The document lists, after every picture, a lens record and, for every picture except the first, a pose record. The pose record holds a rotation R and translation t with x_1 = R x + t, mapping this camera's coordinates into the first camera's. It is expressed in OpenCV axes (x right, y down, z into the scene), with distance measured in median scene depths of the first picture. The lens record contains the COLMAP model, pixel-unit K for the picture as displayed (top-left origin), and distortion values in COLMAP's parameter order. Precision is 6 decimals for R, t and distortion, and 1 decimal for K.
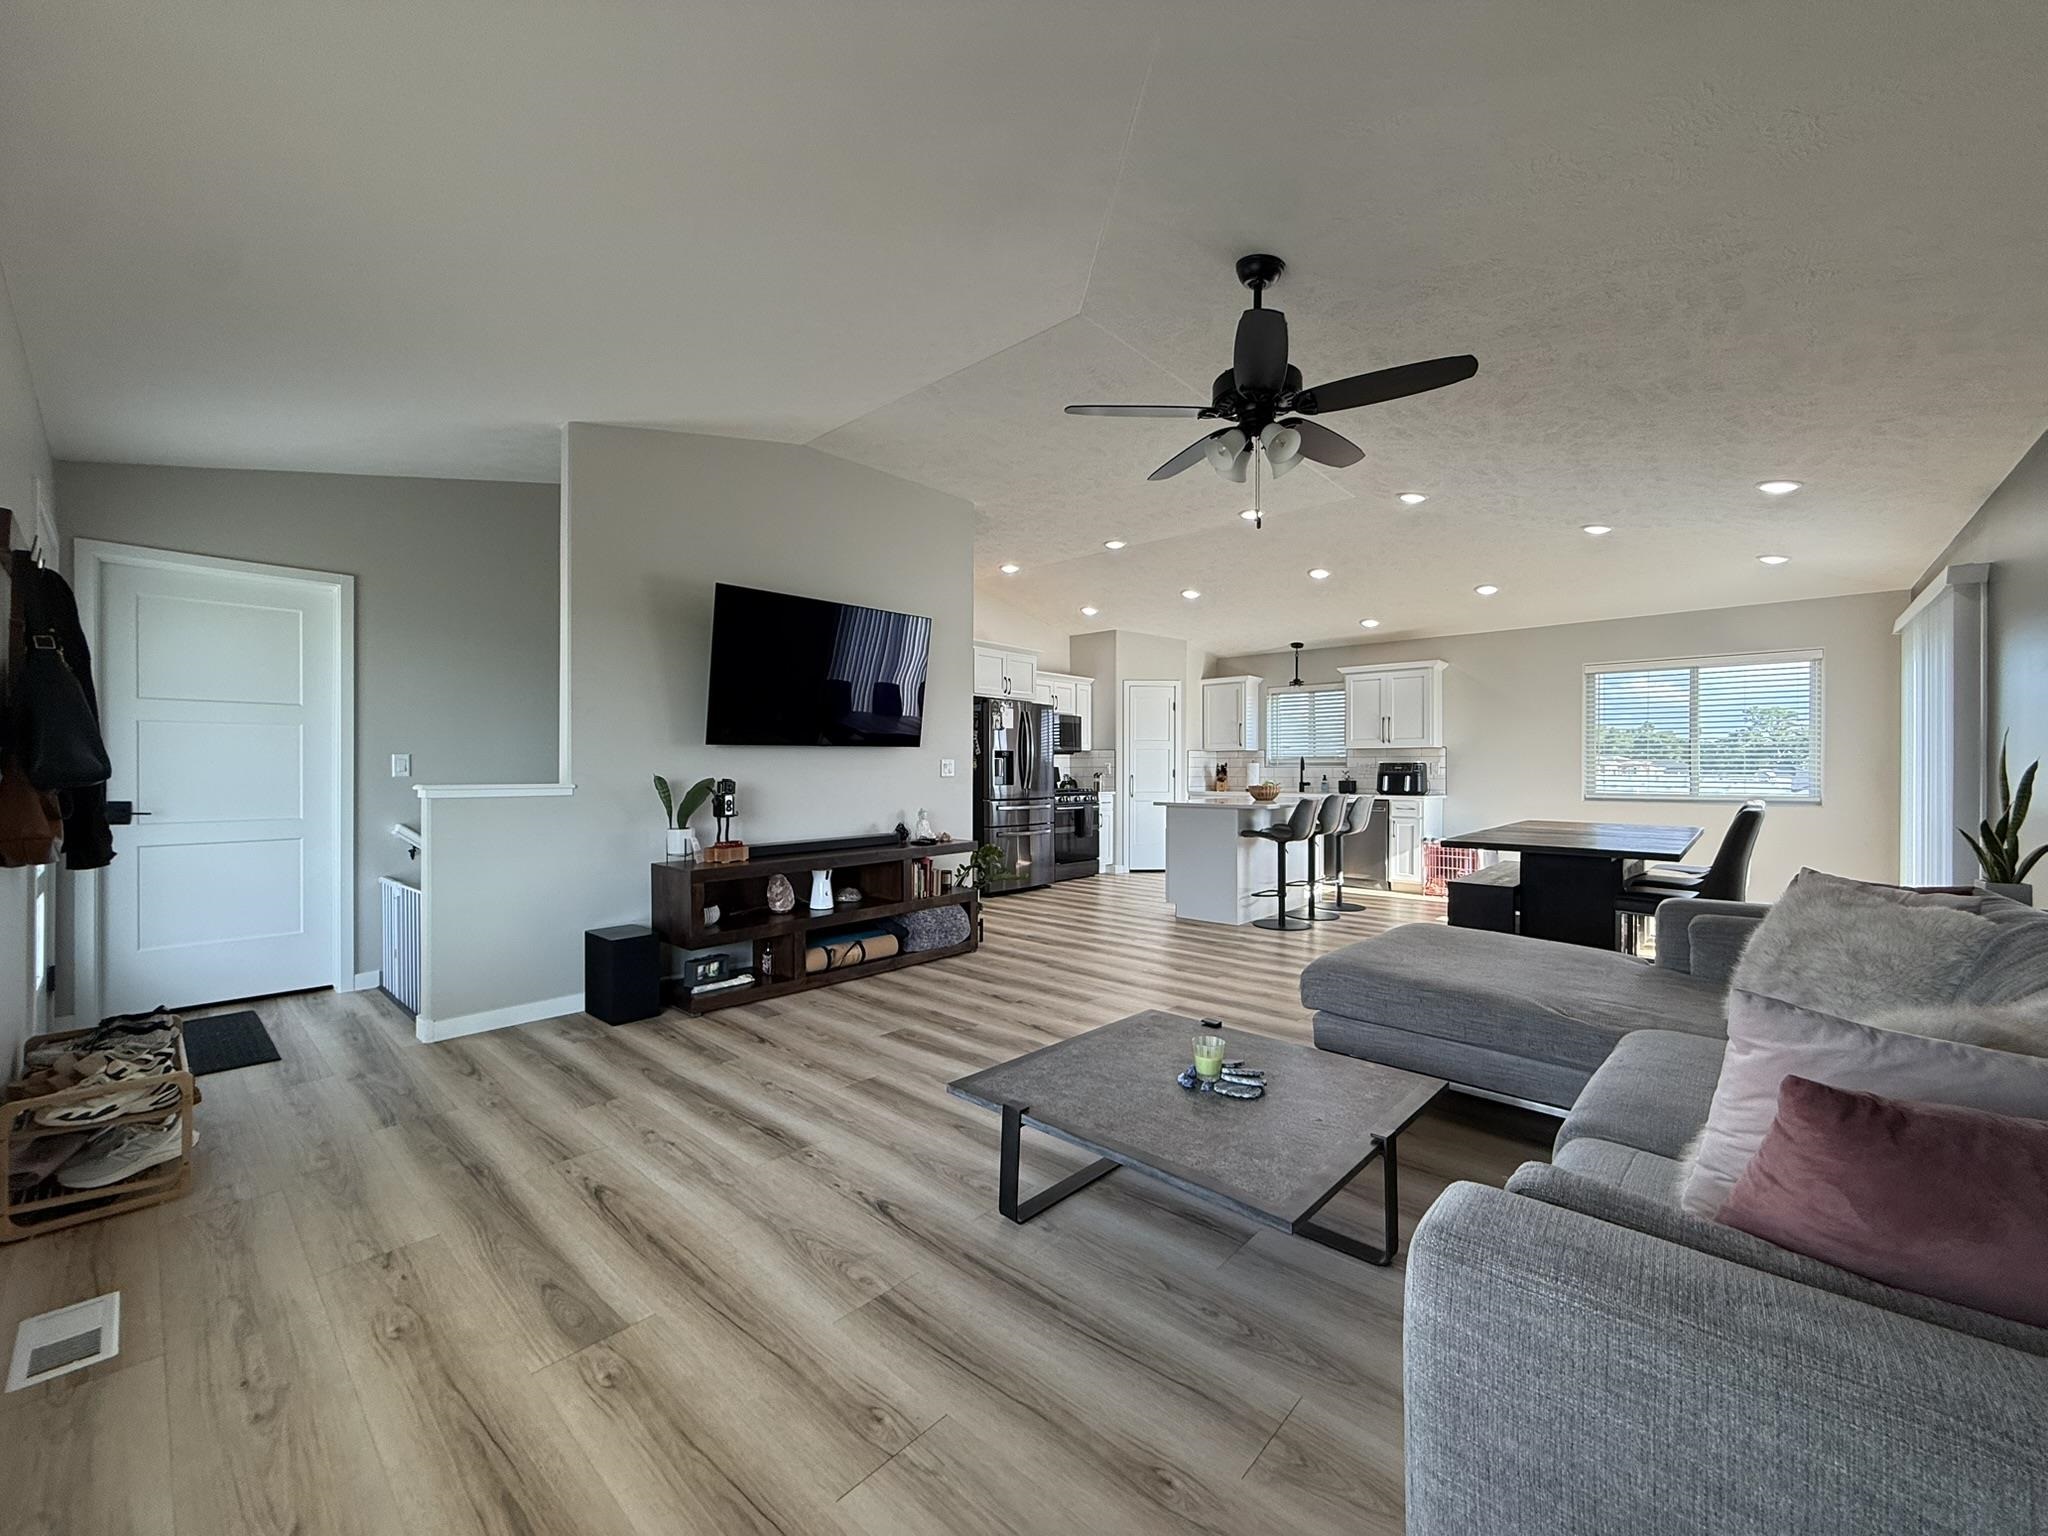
lens RADIAL K [[813.4, 0, 1021.2], [0, 813.4, 761.5], [0, 0, 1]] dist [-0.000040, -0.000182]
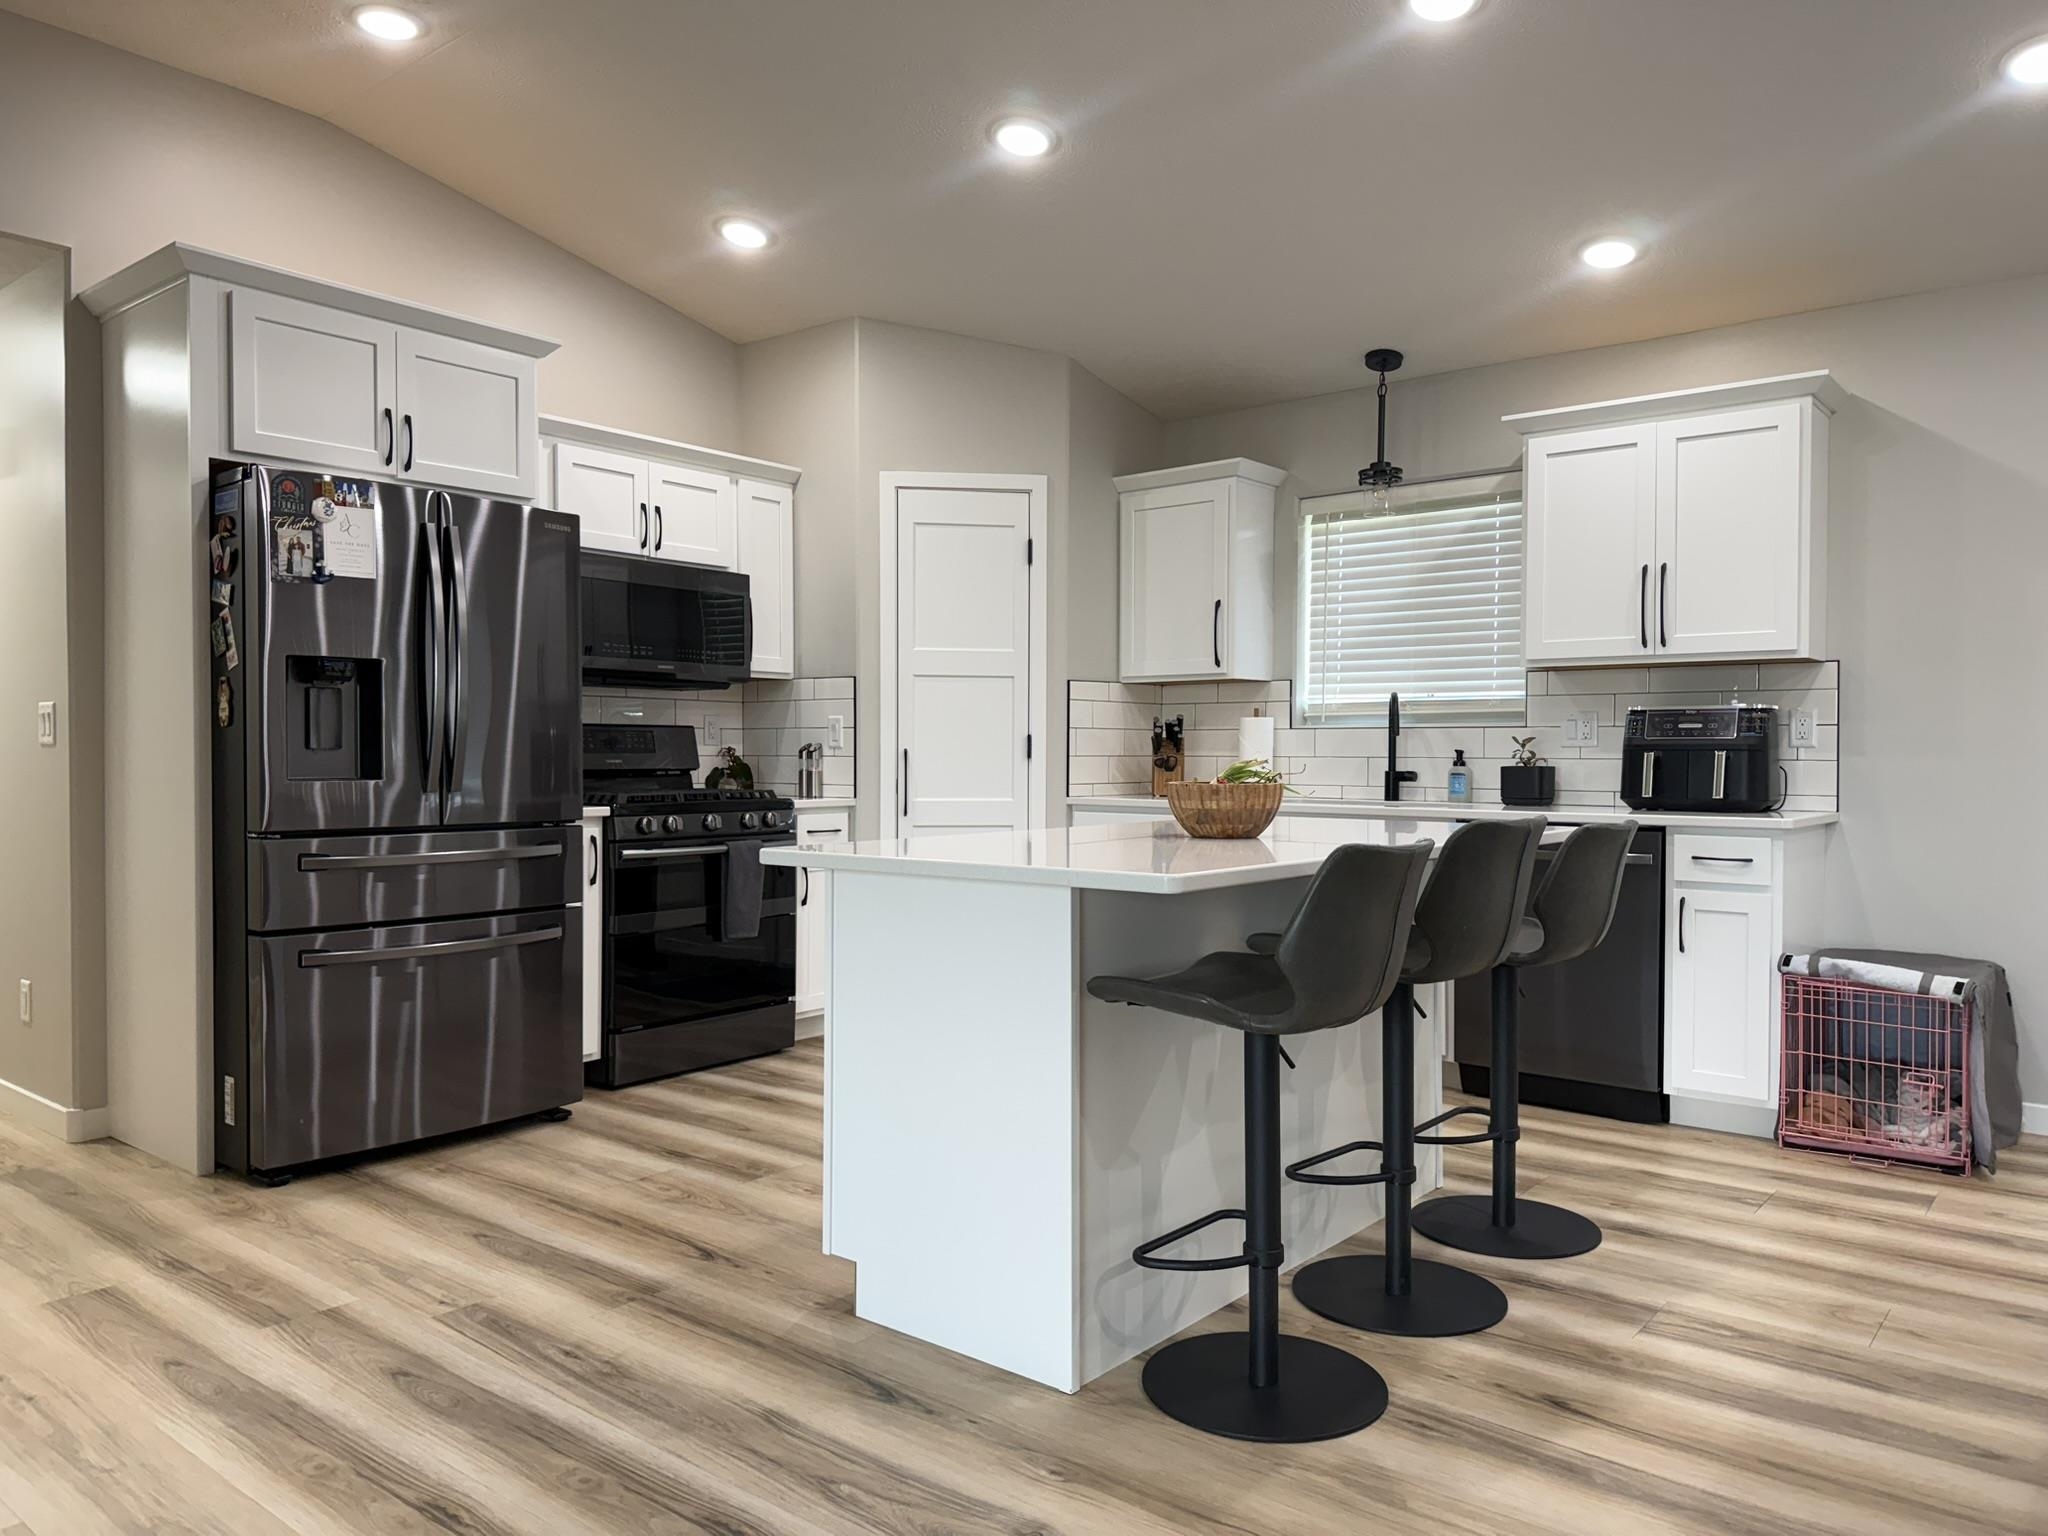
lens RADIAL K [[1432.3, 0, 1026.6], [0, 1432.3, 772.8], [0, 0, 1]] dist [0.048820, -0.053632]
pose [[0.998211, -0.000086, 0.059782, 0.309986], [-0.001278, 0.999739, 0.022788, 0.024825], [-0.059769, -0.022824, 0.997951, 0.814085]]
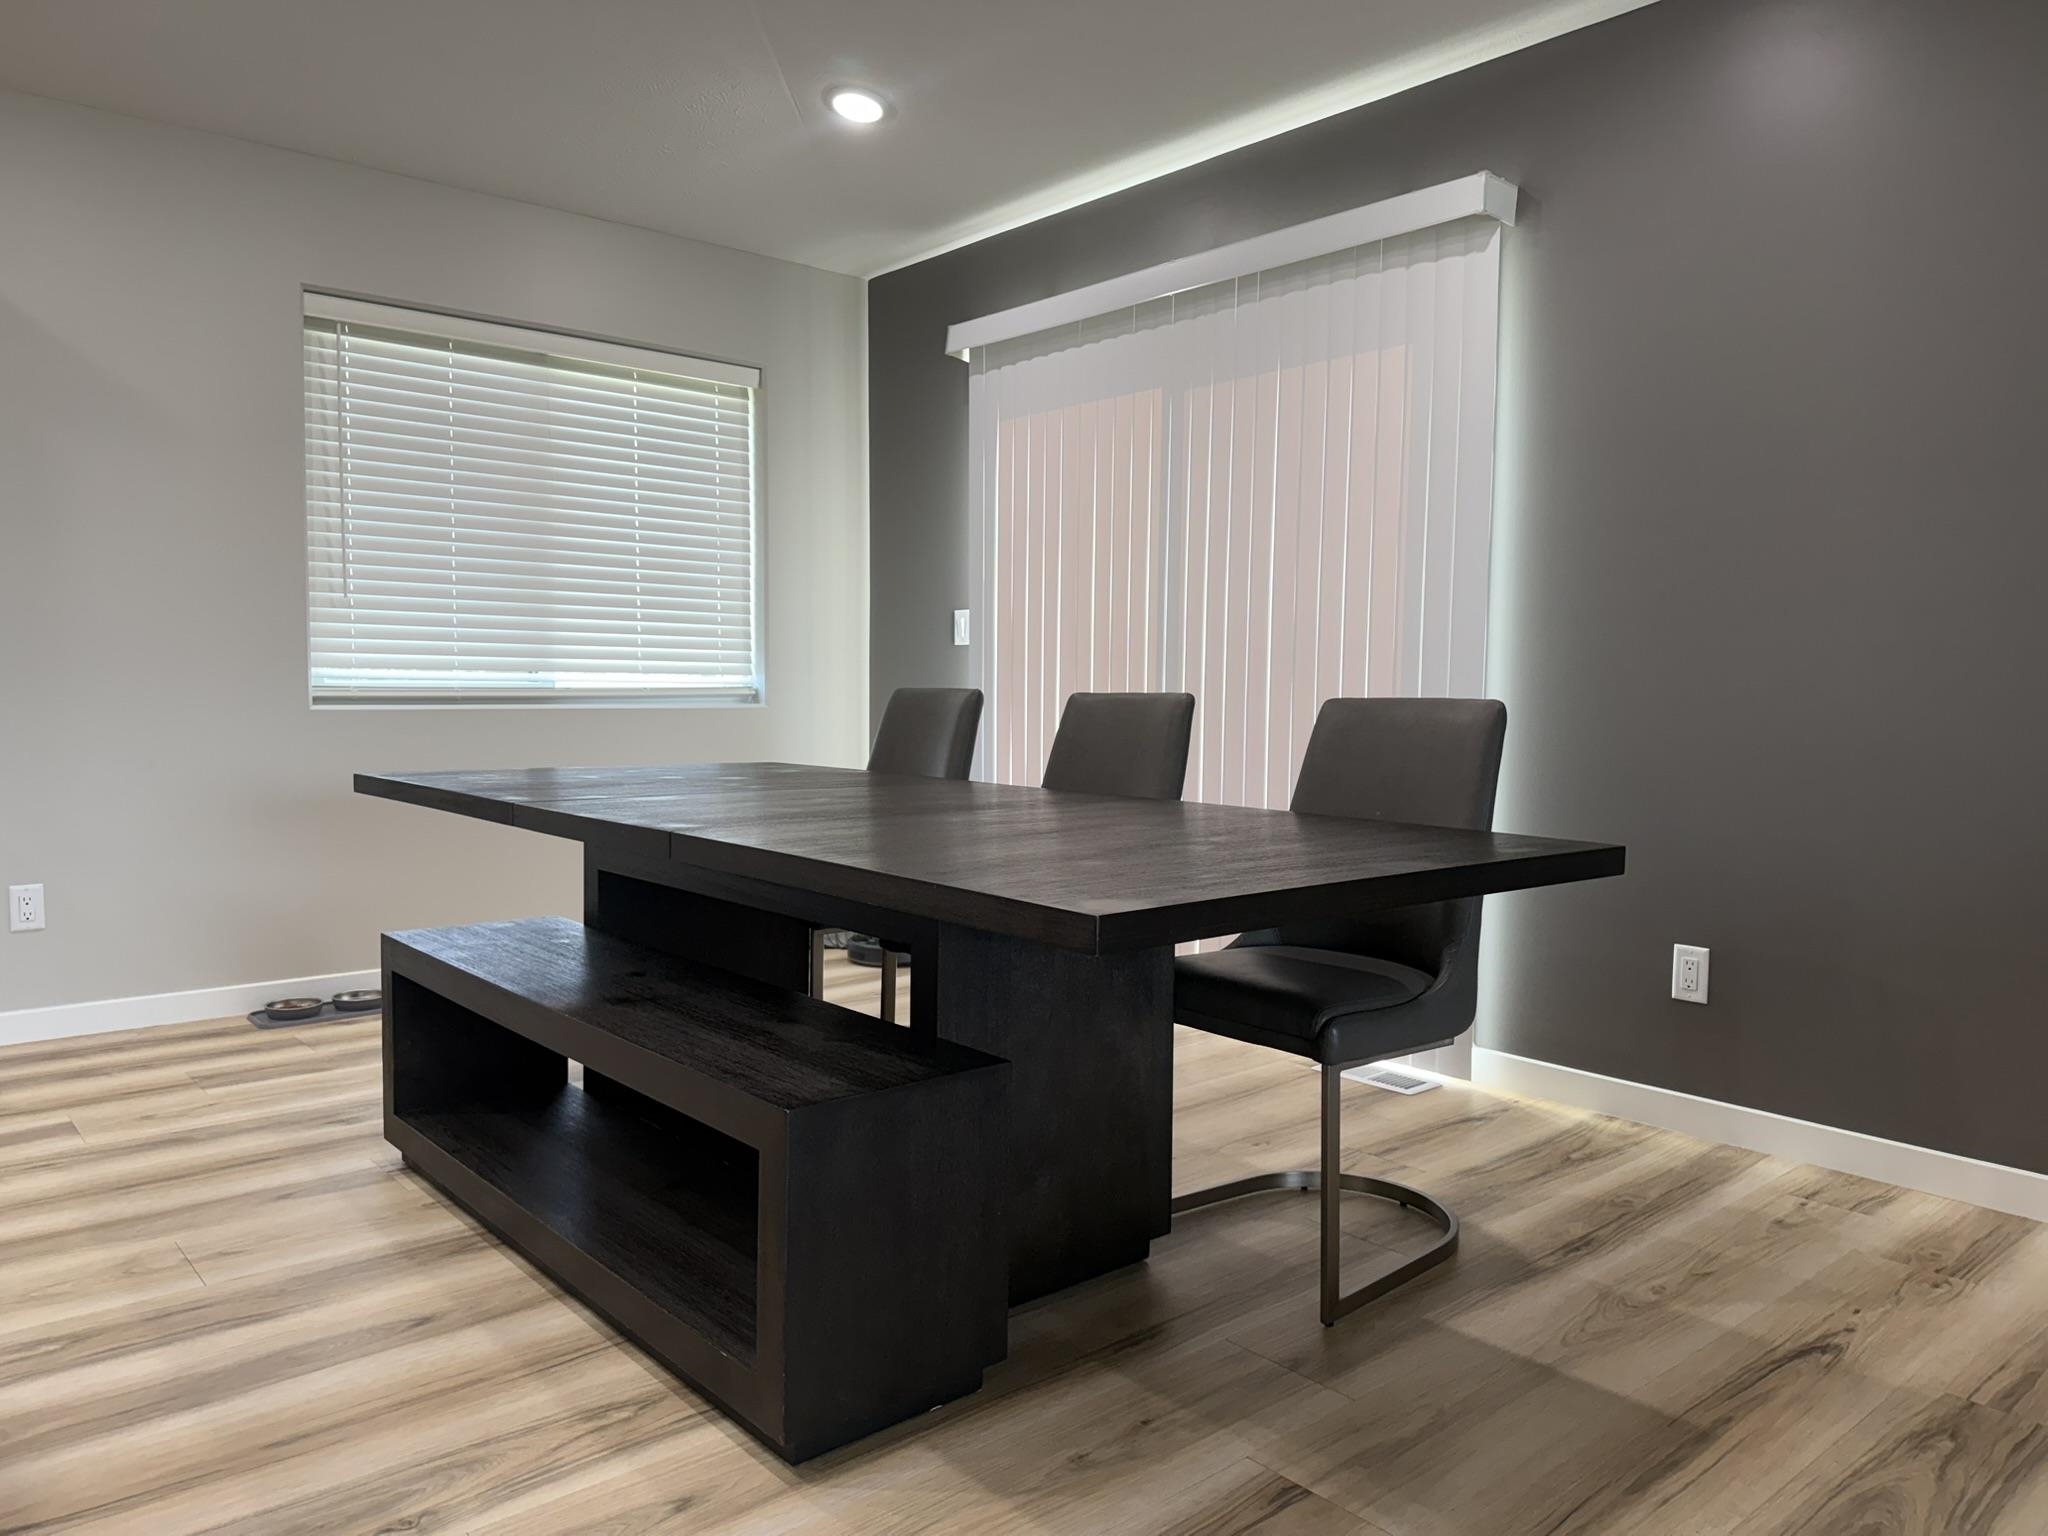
lens RADIAL K [[1432.3, 0, 1013.7], [0, 1432.3, 779.7], [0, 0, 1]] dist [0.048820, -0.053632]
pose [[0.119122, -0.068753, 0.990496, 0.223488], [-0.015964, 0.997338, 0.071148, 0.051557], [-0.992751, -0.024288, 0.117708, 1.039052]]
